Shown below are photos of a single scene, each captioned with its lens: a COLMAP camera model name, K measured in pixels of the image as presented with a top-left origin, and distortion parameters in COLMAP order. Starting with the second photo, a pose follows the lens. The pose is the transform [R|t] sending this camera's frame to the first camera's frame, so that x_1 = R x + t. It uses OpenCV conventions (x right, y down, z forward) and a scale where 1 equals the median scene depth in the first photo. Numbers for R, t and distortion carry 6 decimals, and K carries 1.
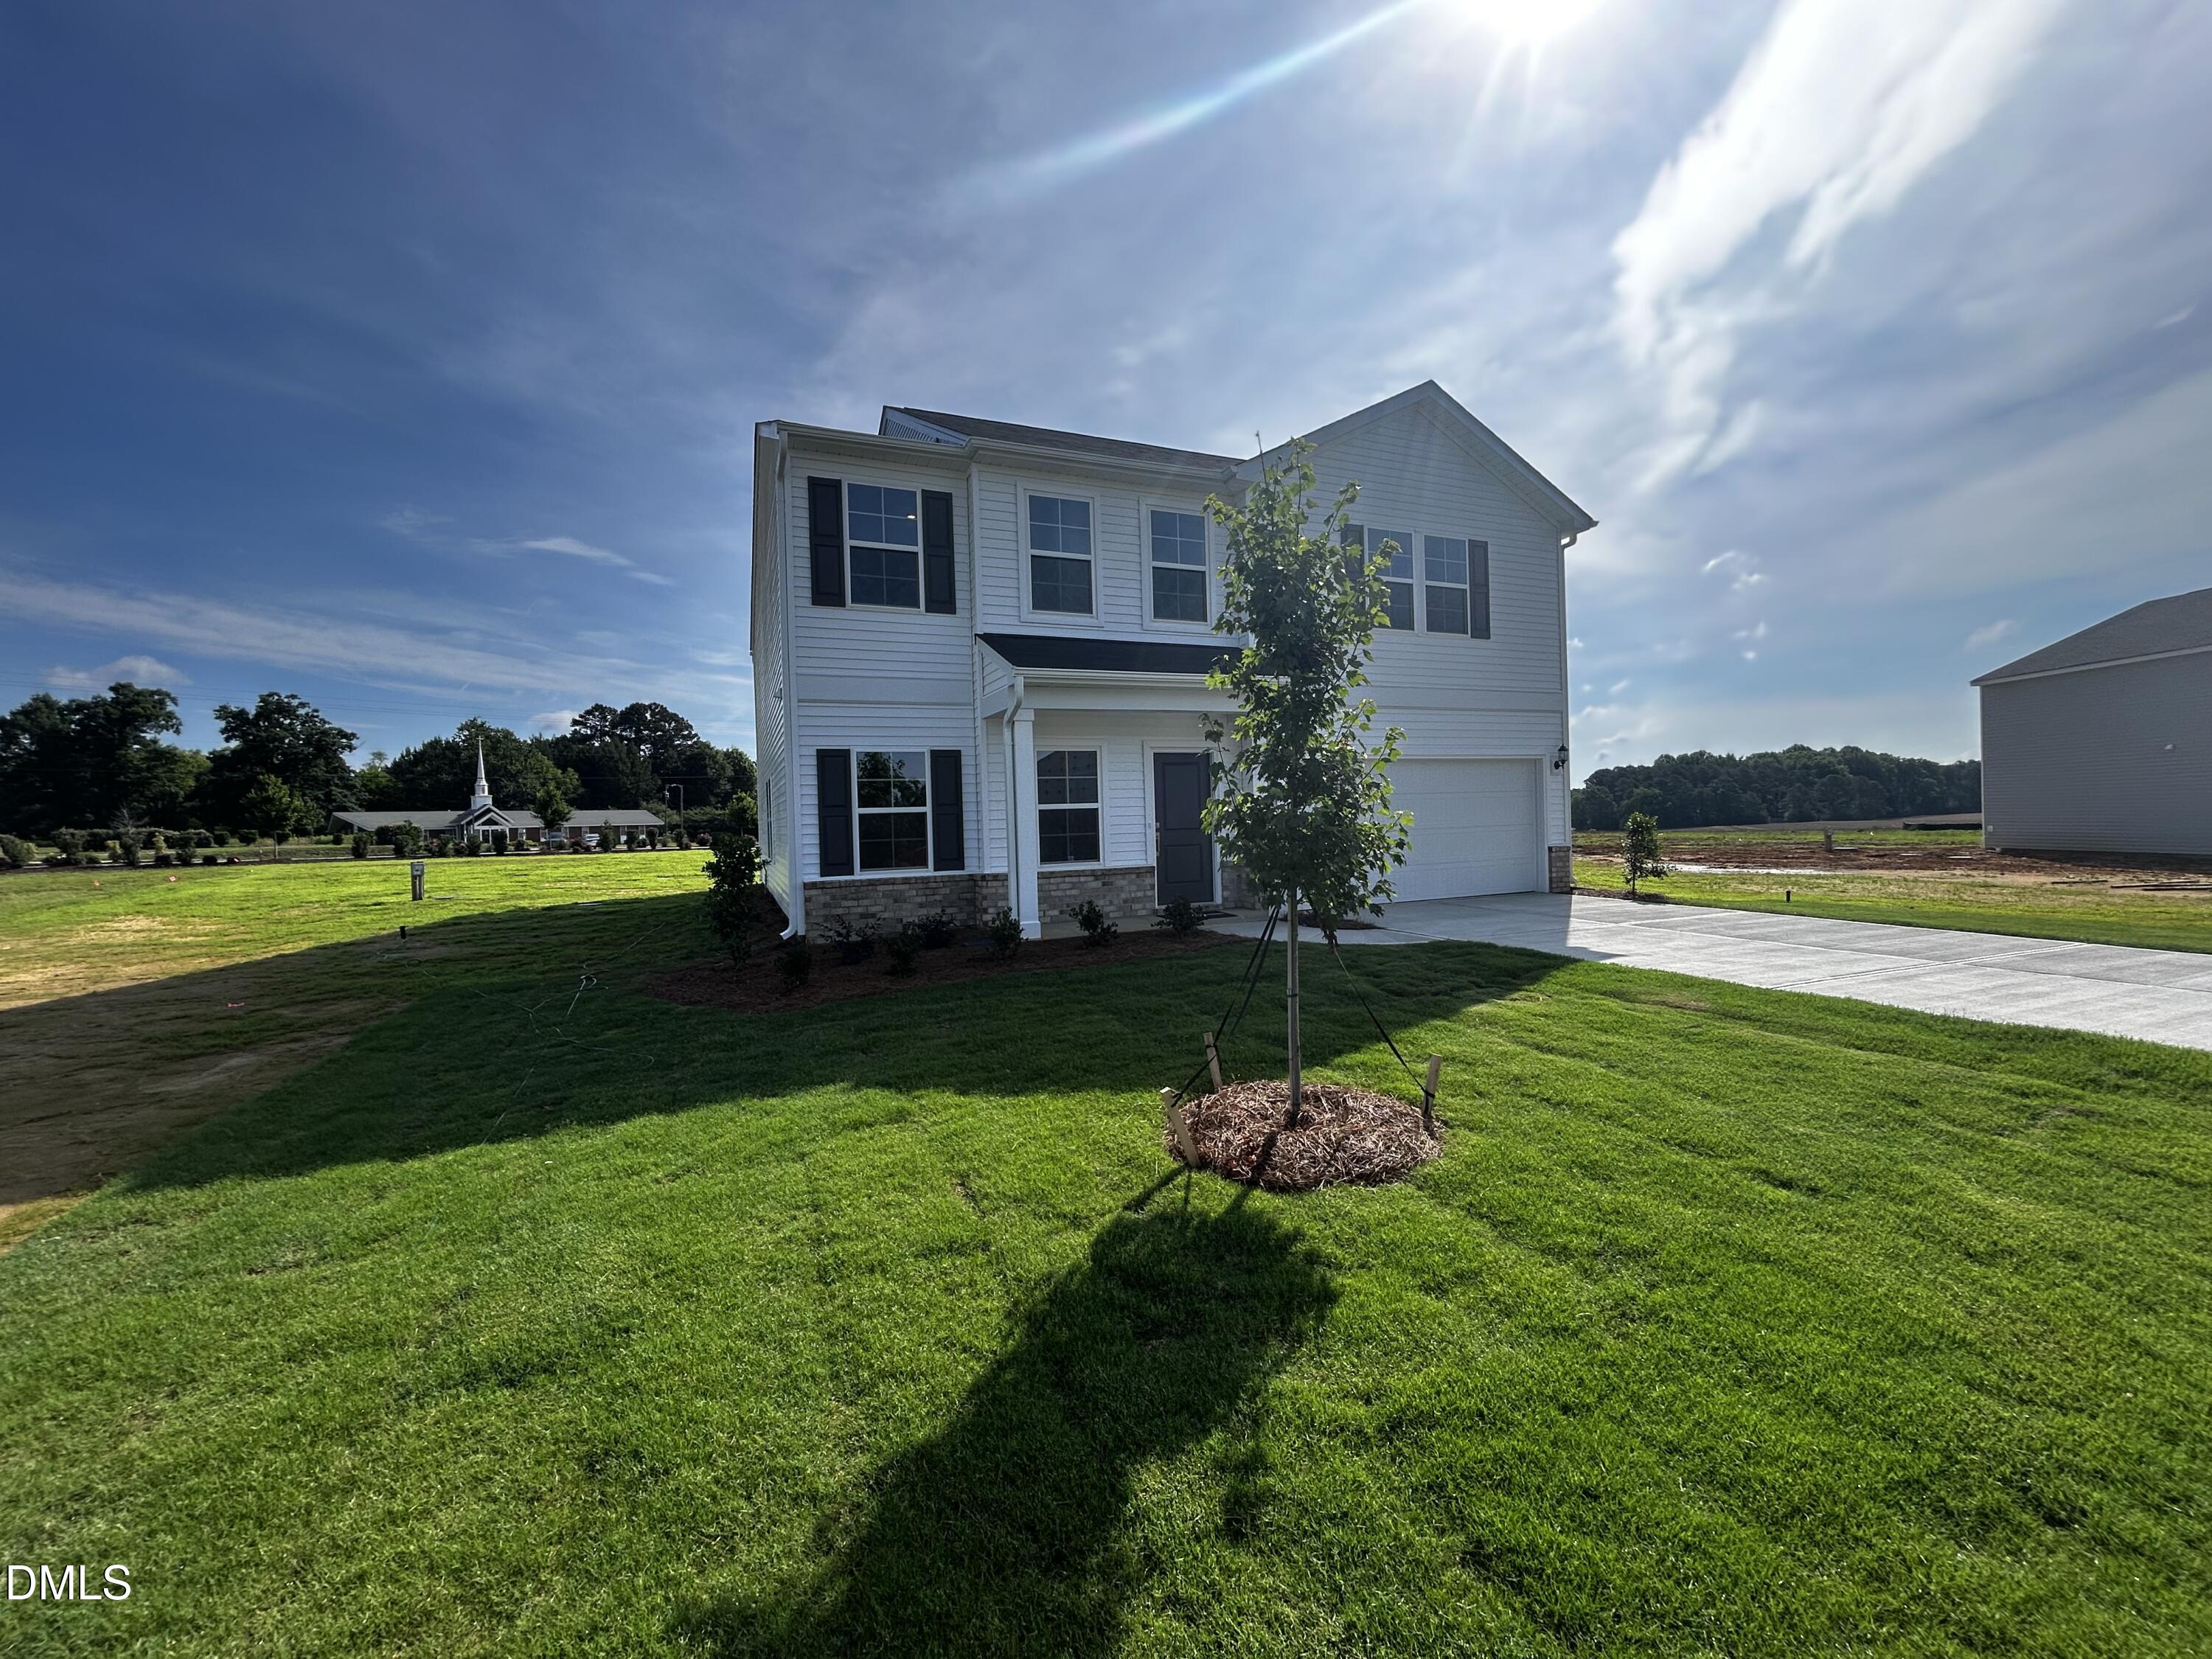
lens RADIAL K [[868.5, 0, 1096.1], [0, 868.5, 825.4], [0, 0, 1]] dist [0.012931, 0.000069]
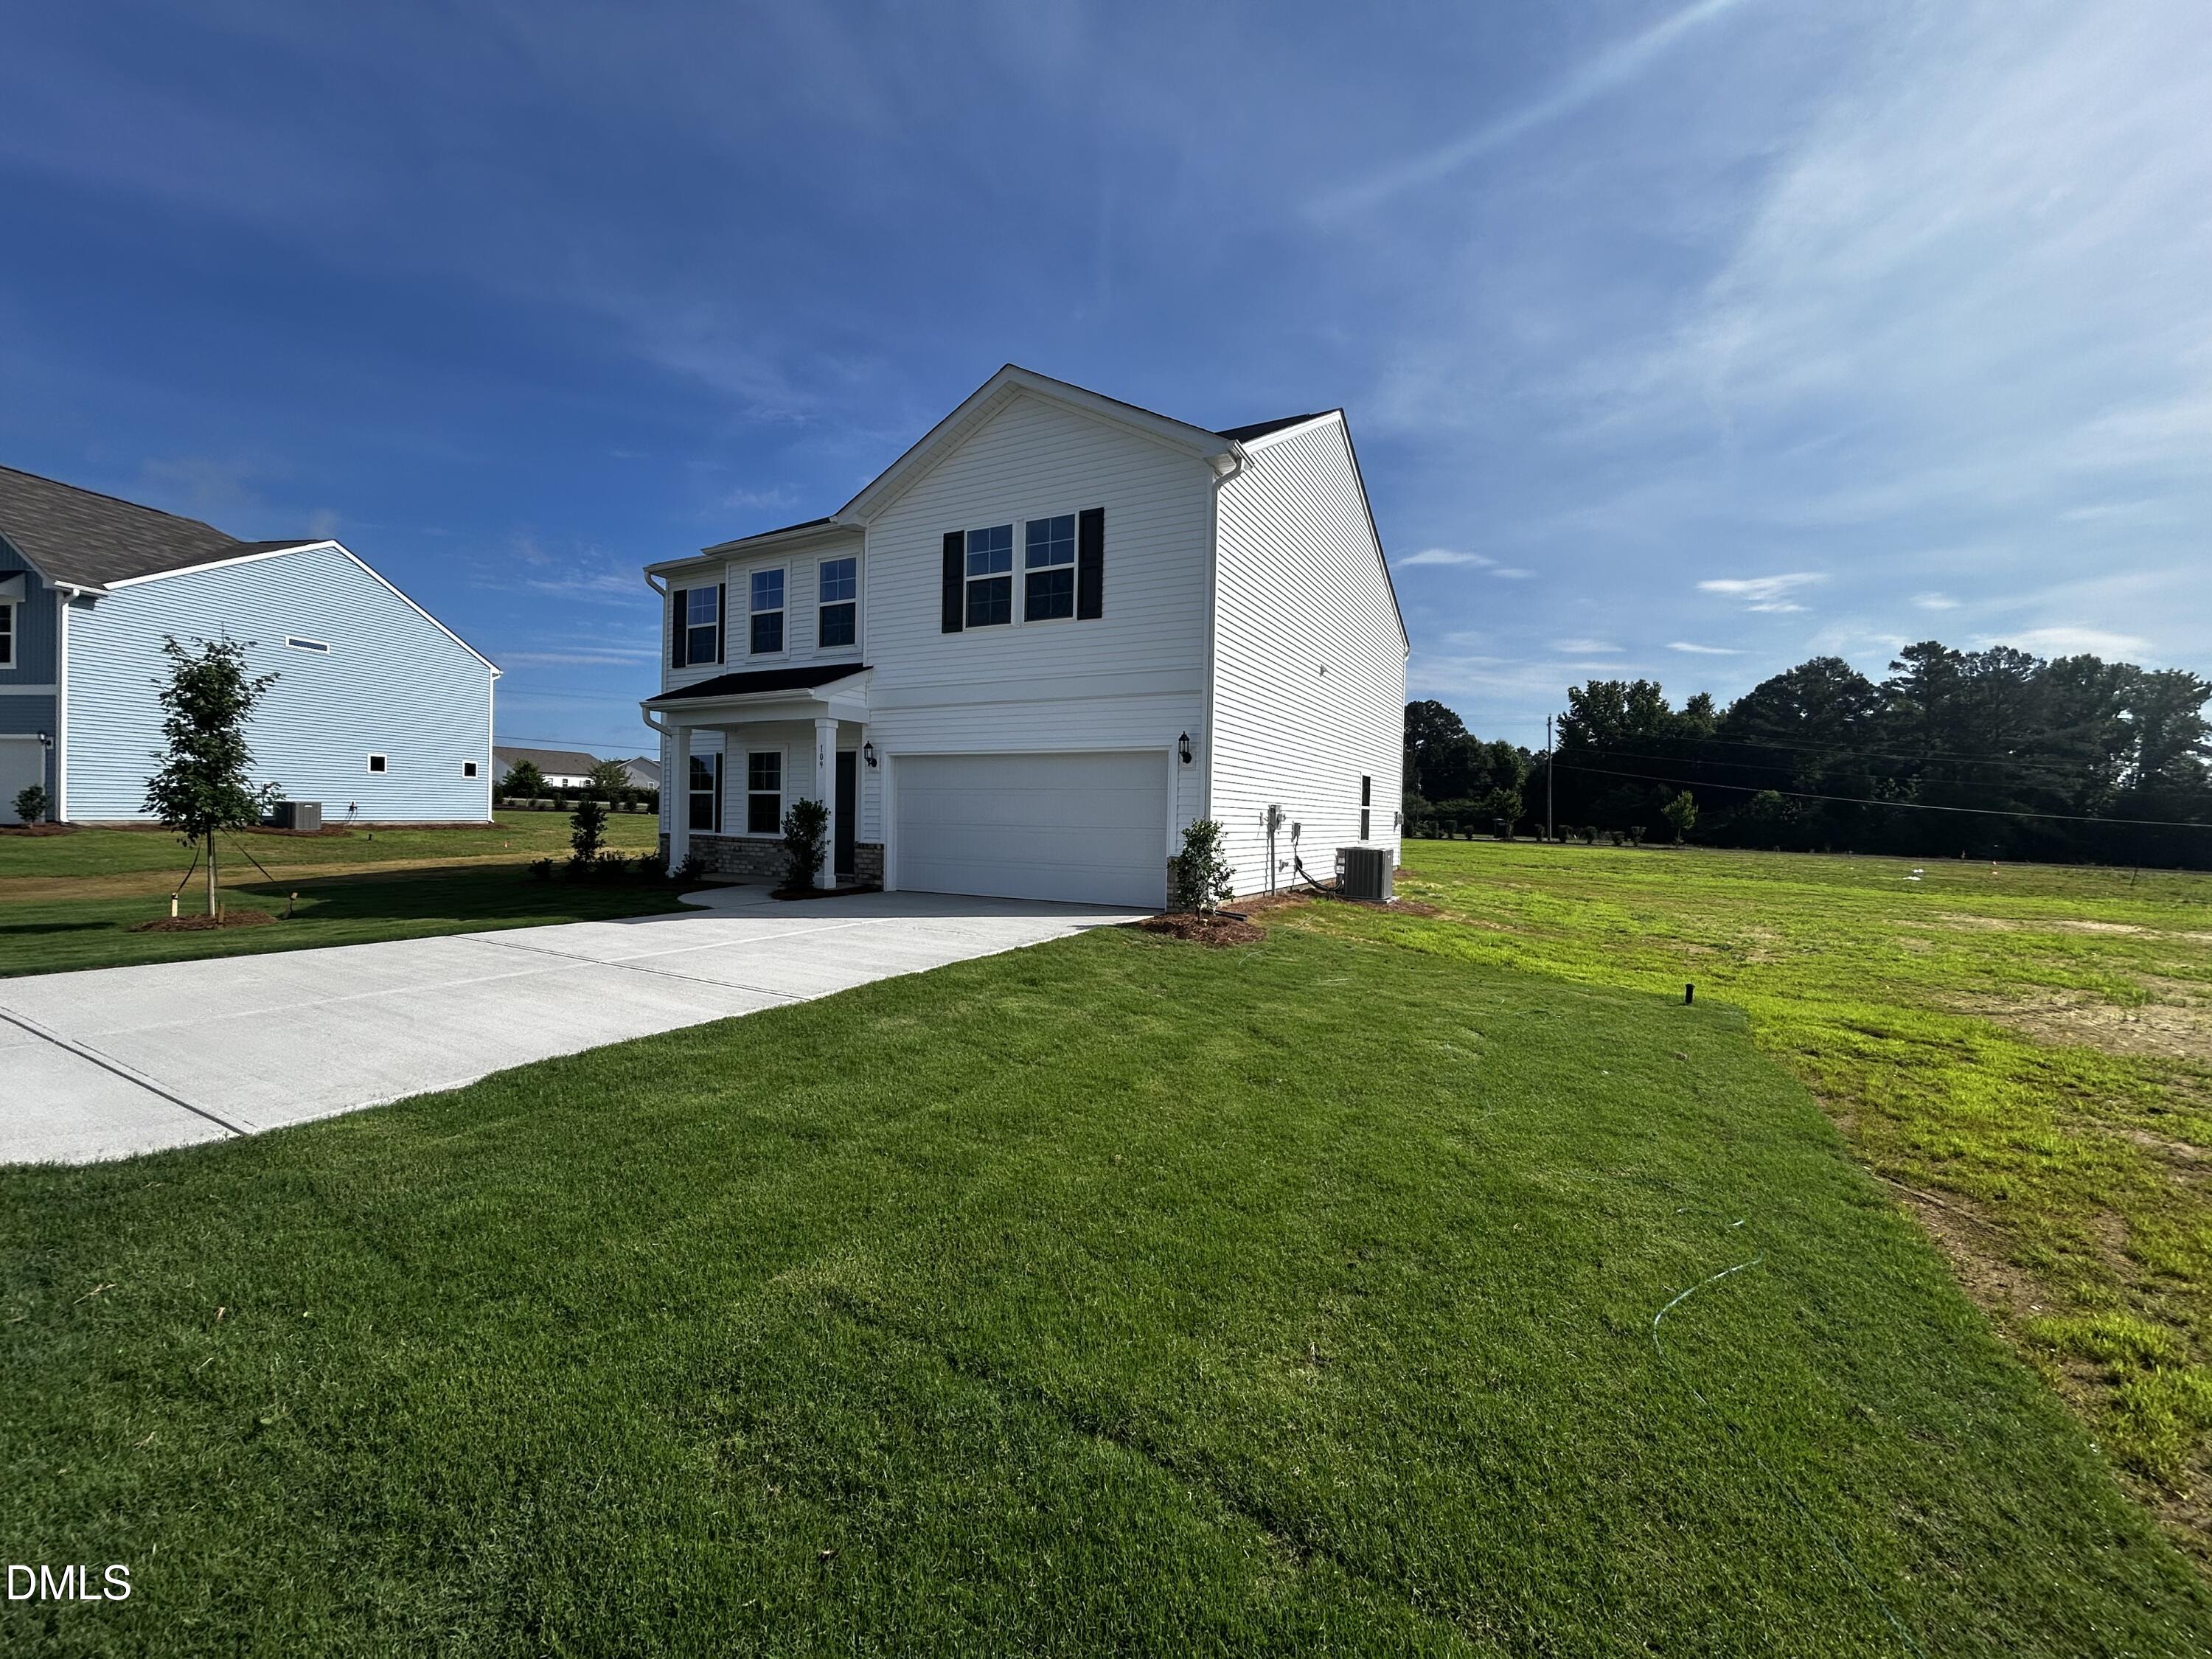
lens RADIAL K [[868.5, 0, 1096.1], [0, 868.5, 825.4], [0, 0, 1]] dist [0.012931, 0.000069]
pose [[0.631936, 0.049820, -0.773417, 1.363691], [-0.043007, 0.998648, 0.029189, -0.032053], [0.773826, 0.014817, 0.633225, 0.518433]]
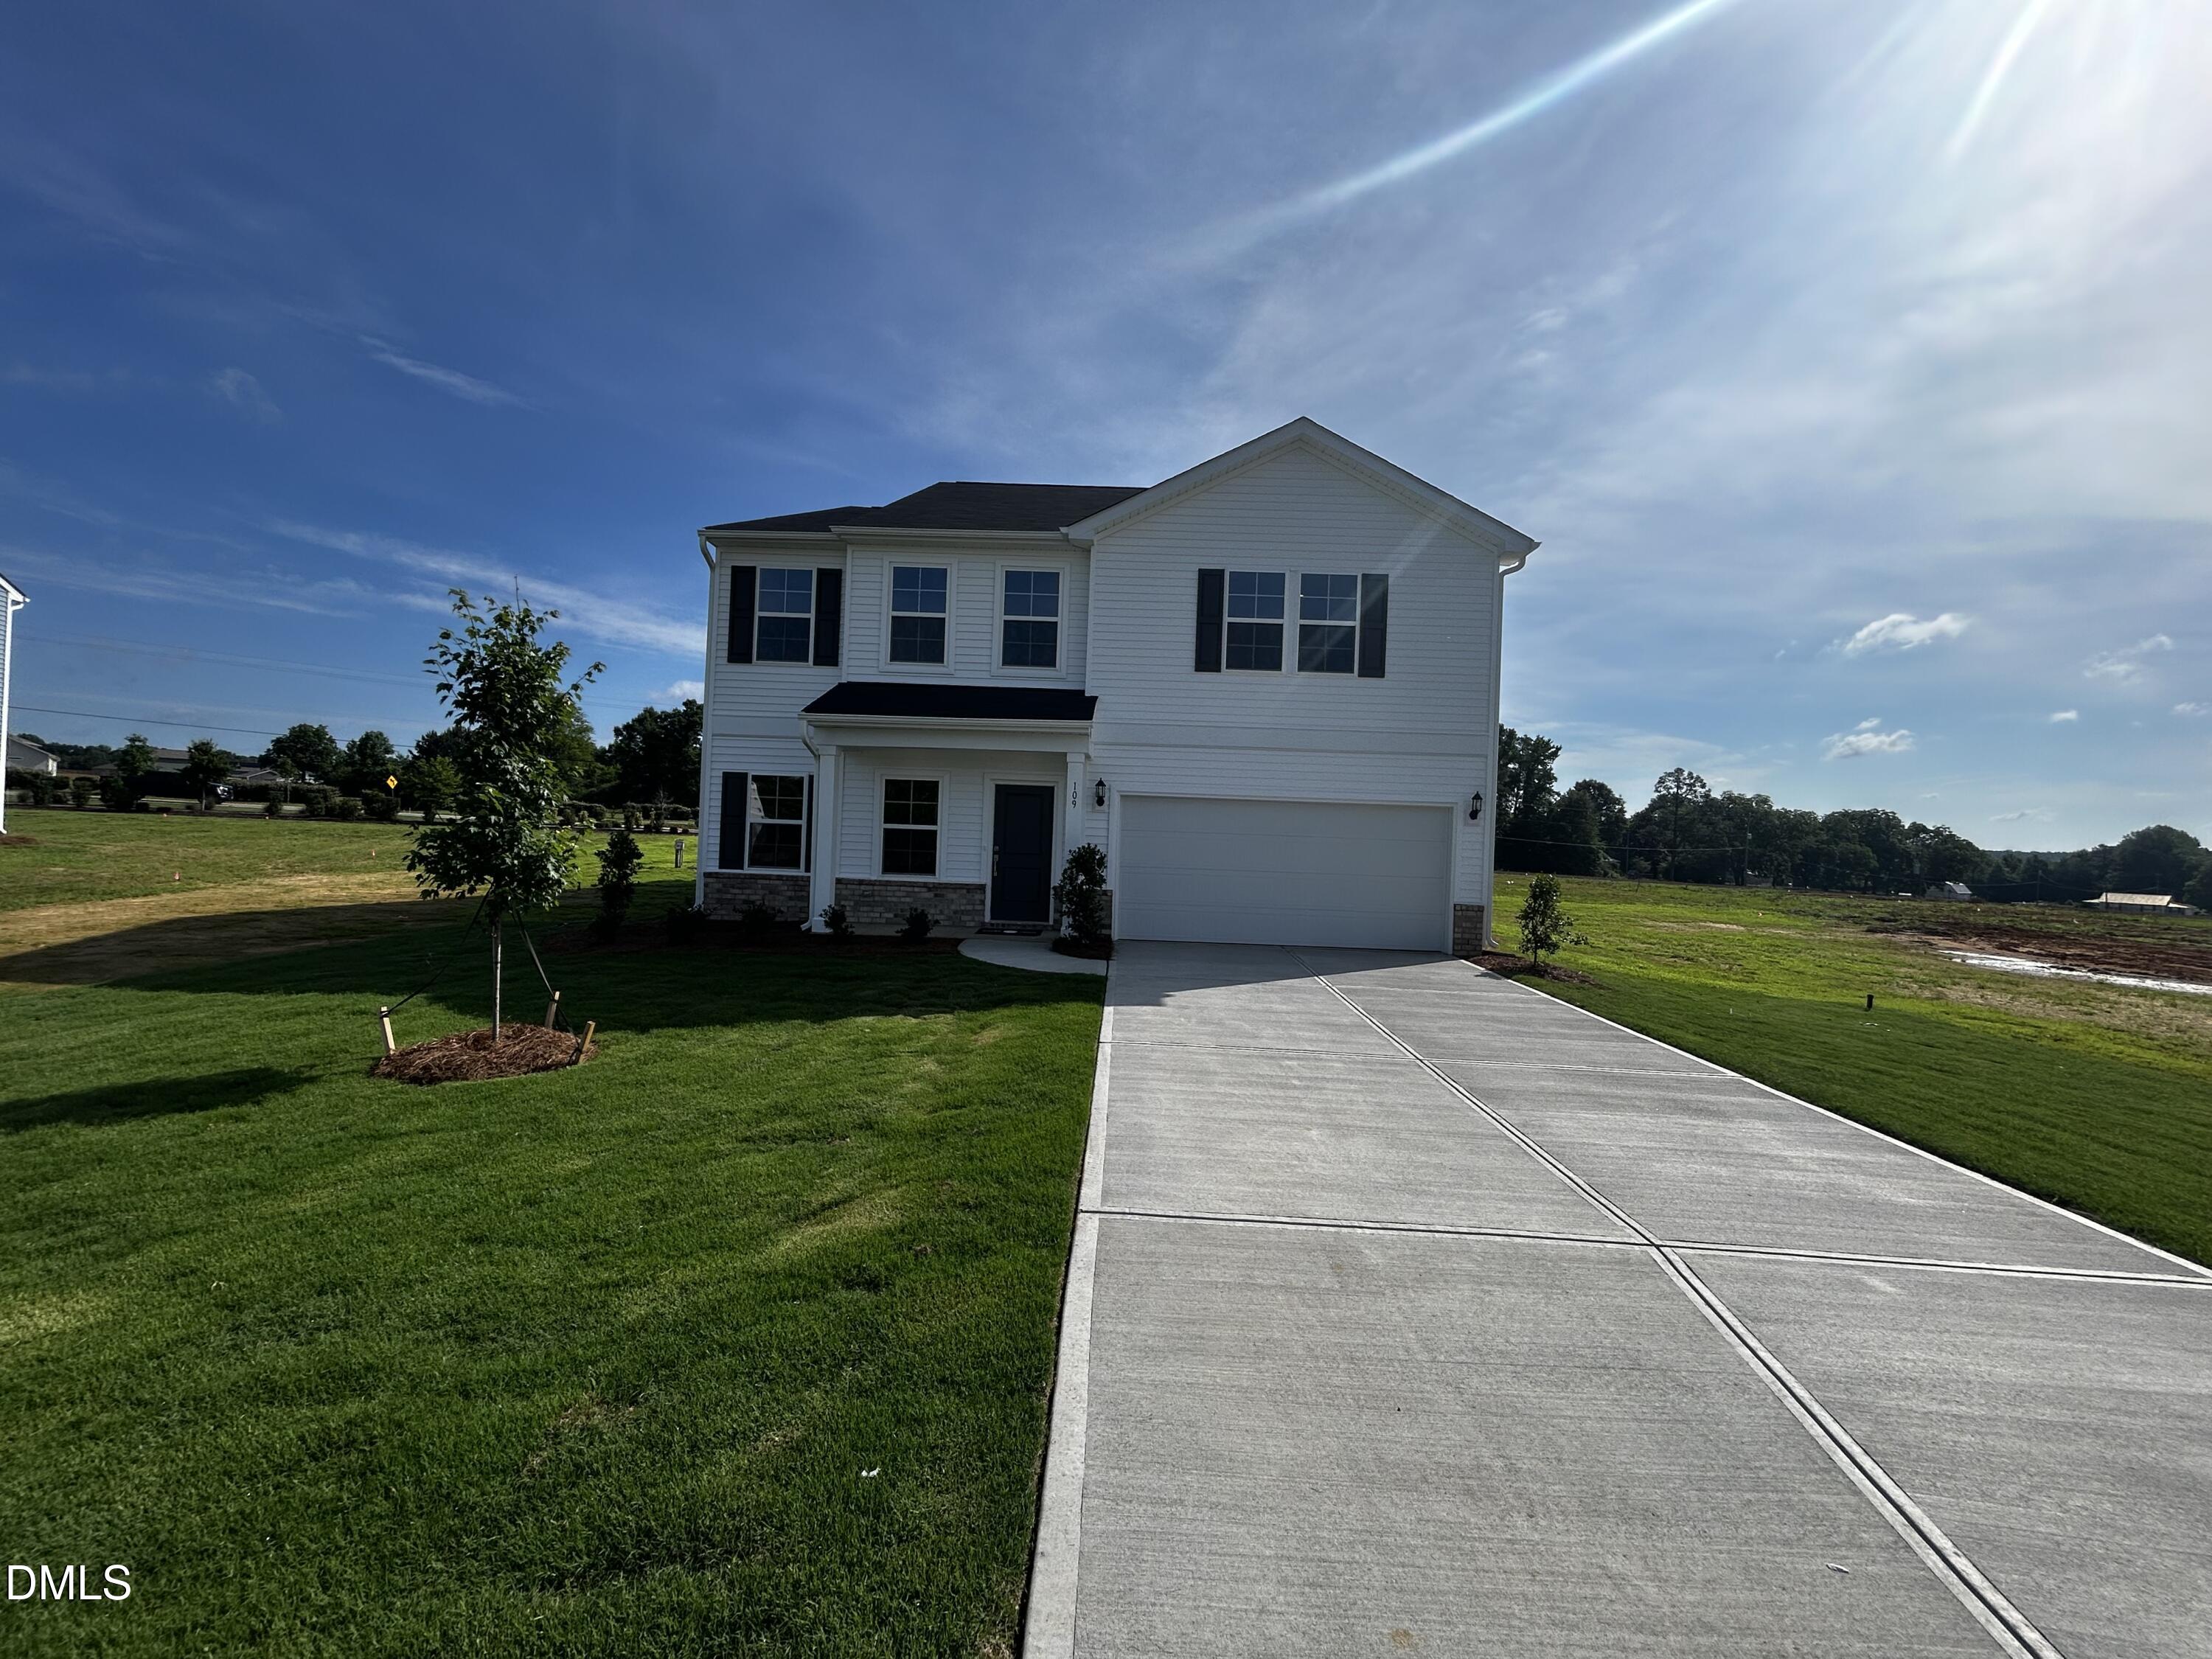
lens RADIAL K [[891.7, 0, 1078.0], [0, 891.7, 827.7], [0, 0, 1]] dist [0.015298, 0.000038]
pose [[0.912213, 0.061257, -0.405111, 0.655127], [-0.066161, 0.997807, 0.001898, -0.037628], [0.404339, 0.025071, 0.914266, -0.016802]]
